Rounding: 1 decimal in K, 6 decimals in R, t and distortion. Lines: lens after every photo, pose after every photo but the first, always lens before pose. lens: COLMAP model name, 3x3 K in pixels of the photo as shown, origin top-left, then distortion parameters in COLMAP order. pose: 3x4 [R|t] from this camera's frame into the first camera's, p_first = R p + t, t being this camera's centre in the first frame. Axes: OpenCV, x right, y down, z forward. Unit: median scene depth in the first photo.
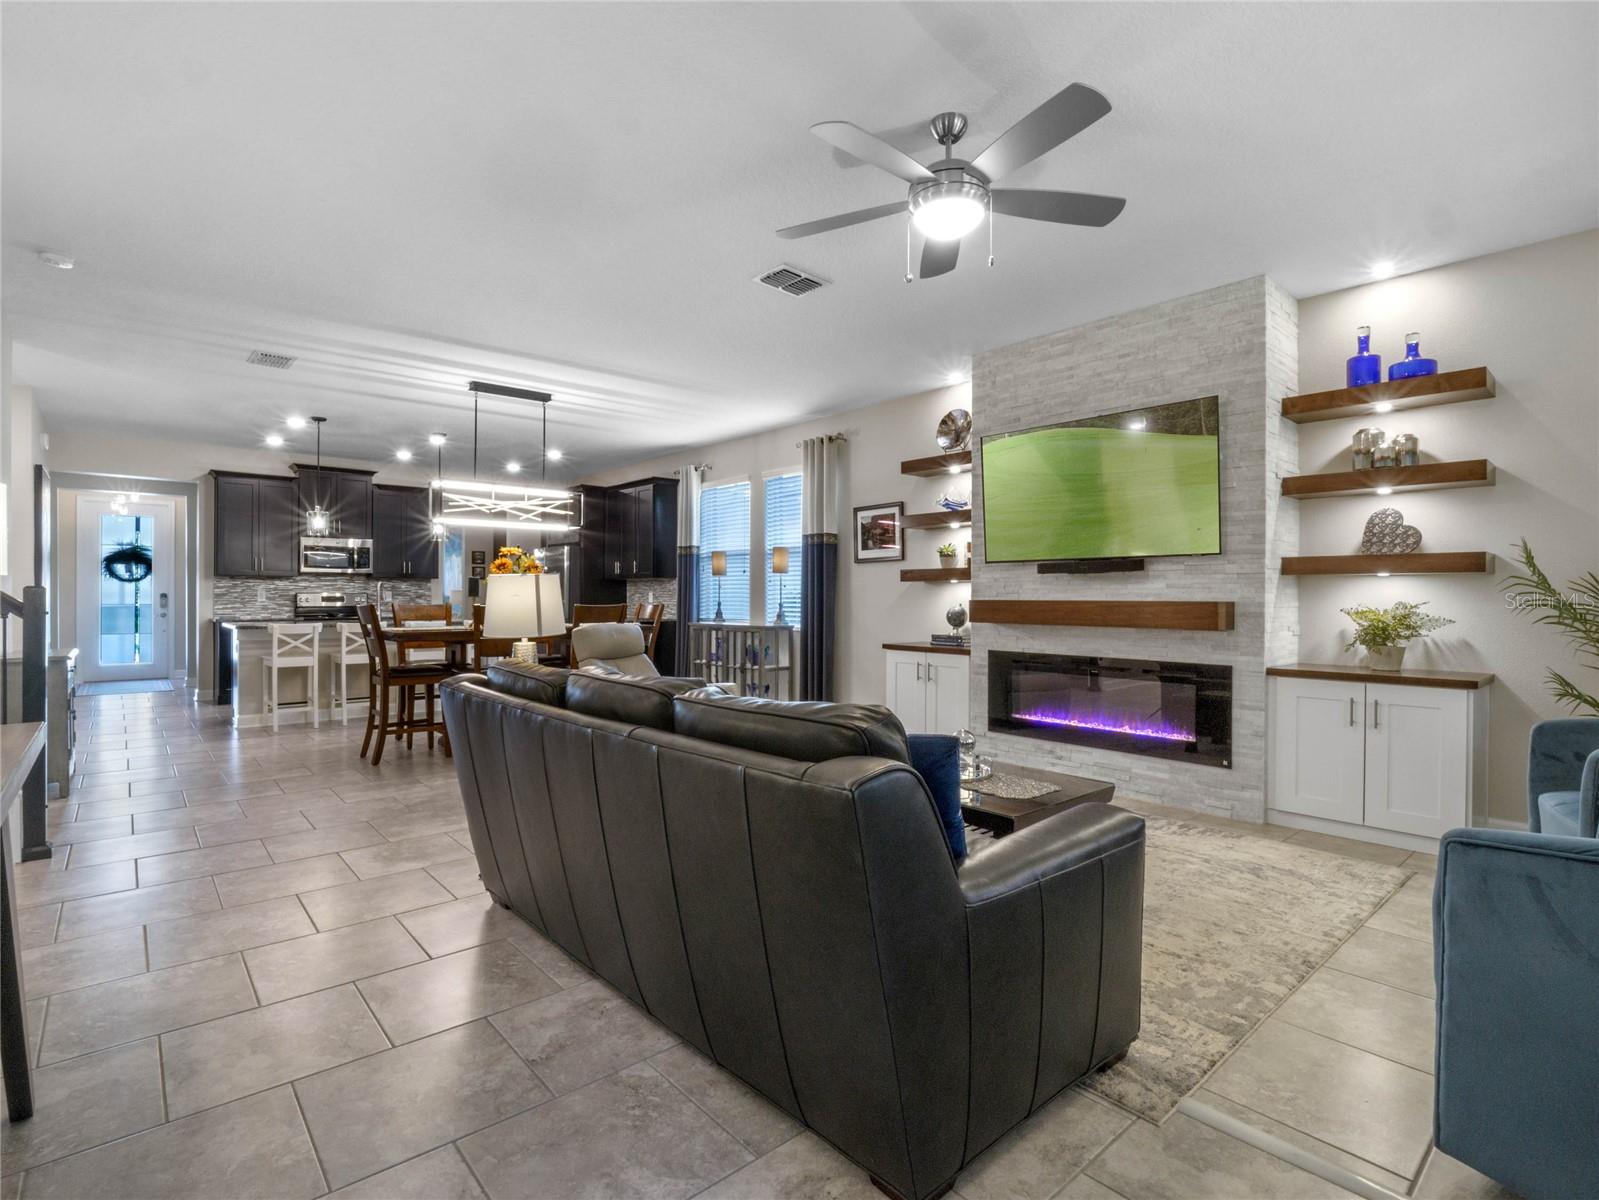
lens RADIAL K [[787.9, 0, 799.6], [0, 787.9, 596.8], [0, 0, 1]] dist [-0.010857, -0.004886]
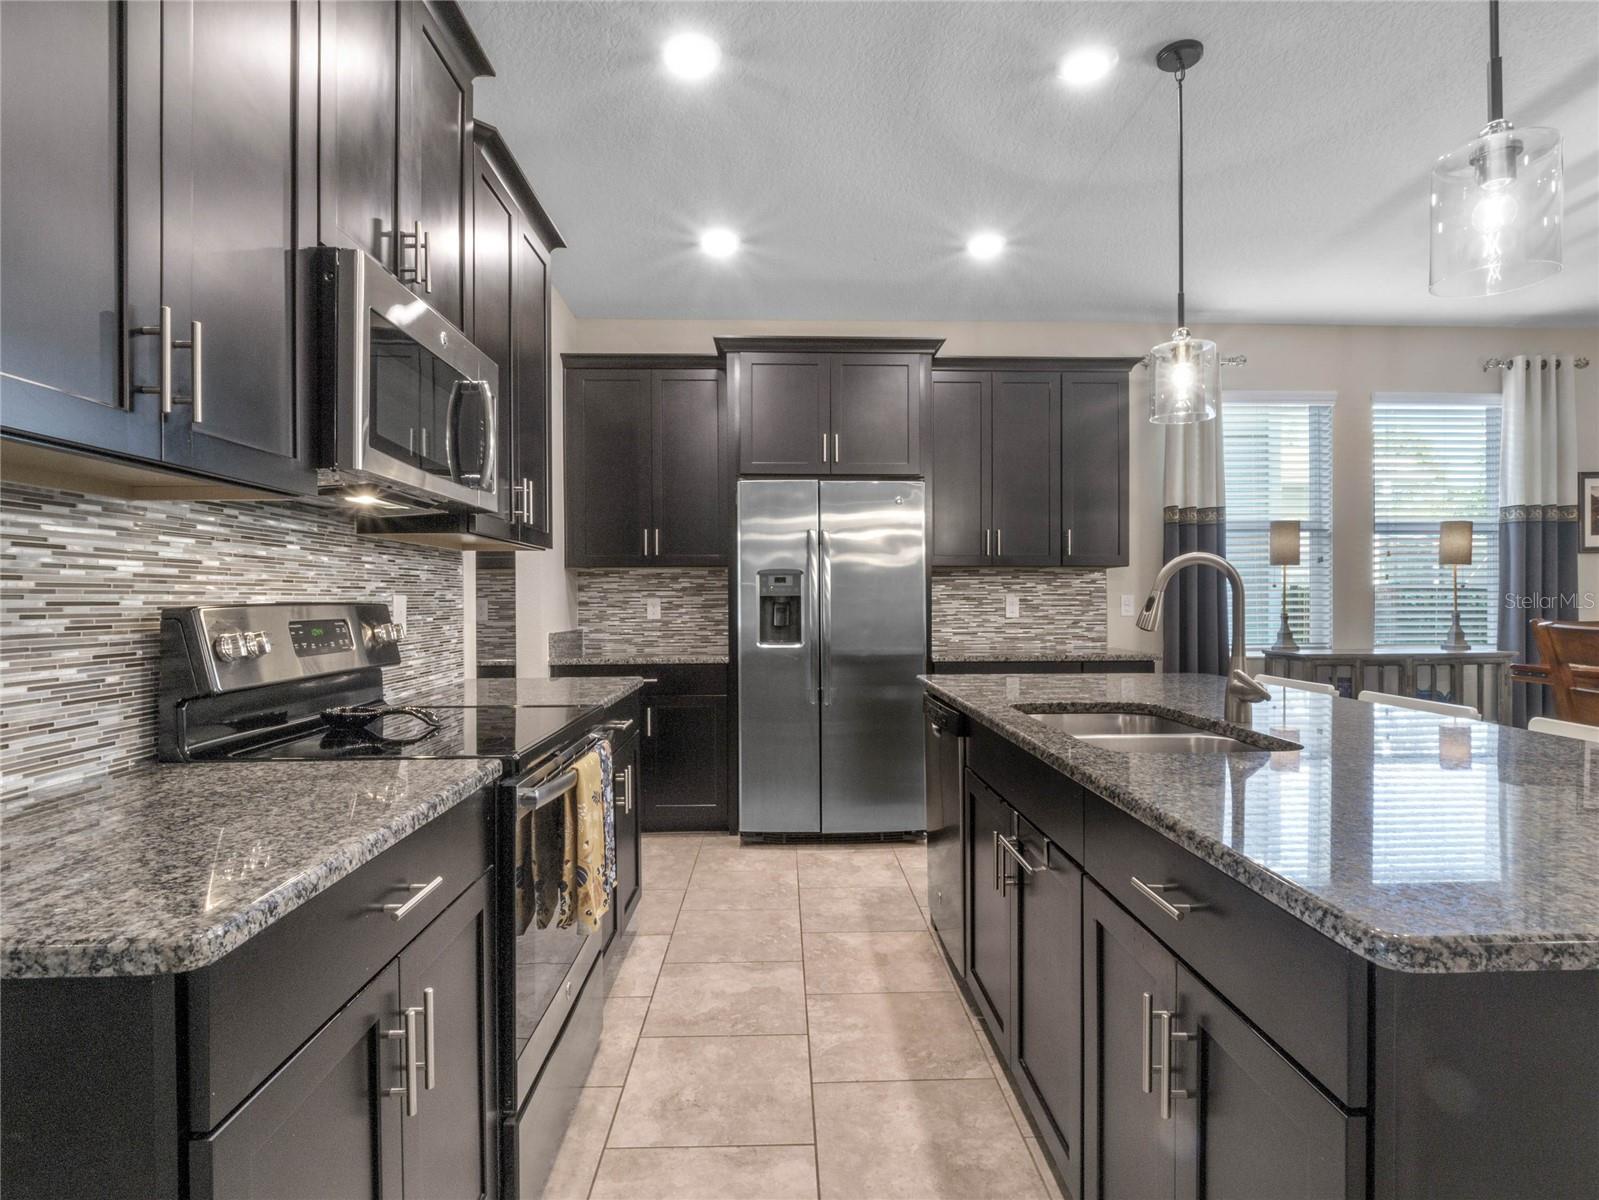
lens RADIAL K [[836.8, 0, 798.1], [0, 836.8, 599.0], [0, 0, 1]] dist [0.002357, 0.000208]
pose [[0.642654, -0.002197, 0.766153, -1.417642], [0.004613, 0.999989, -0.001002, -0.008936], [-0.766142, 0.004178, 0.642657, 1.622481]]
